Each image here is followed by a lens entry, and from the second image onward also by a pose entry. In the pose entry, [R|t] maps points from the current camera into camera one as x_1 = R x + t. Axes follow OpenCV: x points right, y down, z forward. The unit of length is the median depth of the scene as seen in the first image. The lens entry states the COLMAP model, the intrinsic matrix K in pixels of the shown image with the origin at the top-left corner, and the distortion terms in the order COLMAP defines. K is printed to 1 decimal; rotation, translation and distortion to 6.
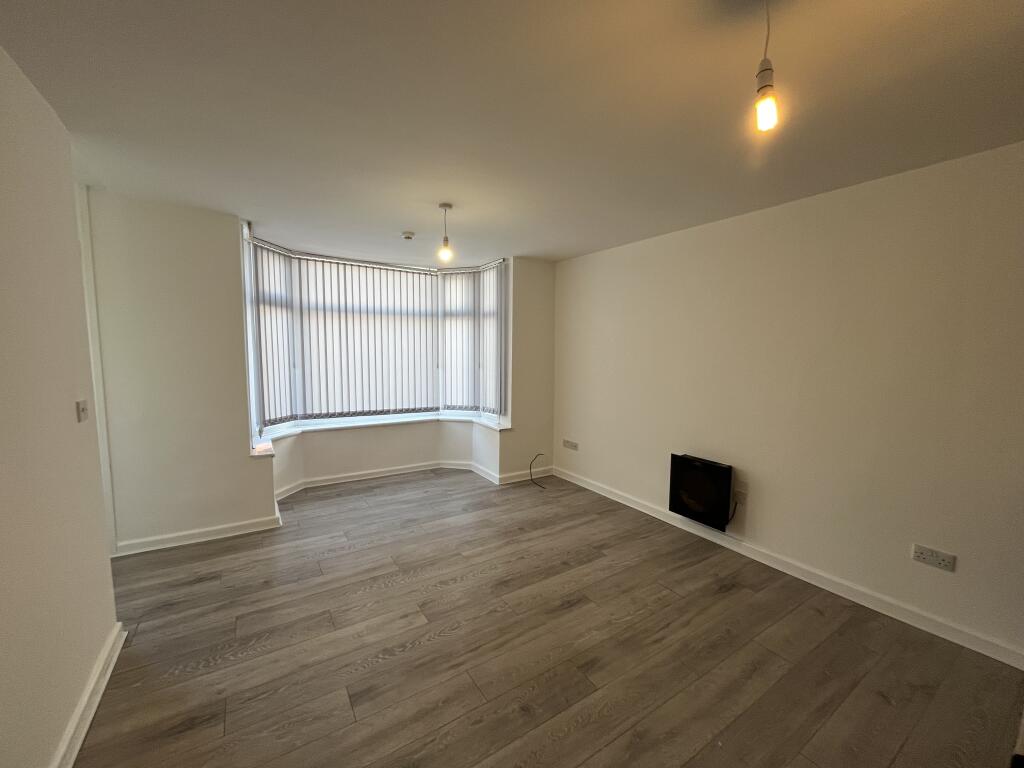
lens RADIAL K [[412.0, 0, 513.2], [0, 412.0, 383.7], [0, 0, 1]] dist [-0.004388, -0.001459]
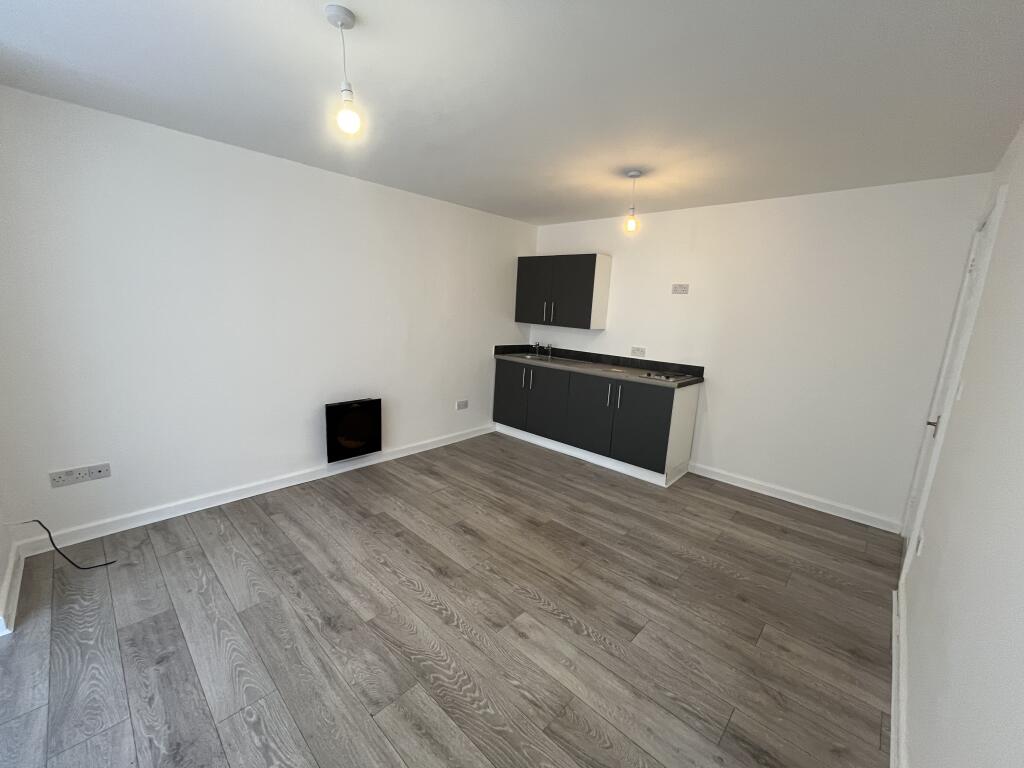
lens RADIAL K [[412.0, 0, 509.8], [0, 412.0, 384.6], [0, 0, 1]] dist [-0.004388, -0.001459]
pose [[-0.236973, -0.202067, 0.950270, -0.638511], [0.039923, 0.975279, 0.217341, -0.077040], [-0.970696, 0.089441, -0.223047, 0.785330]]
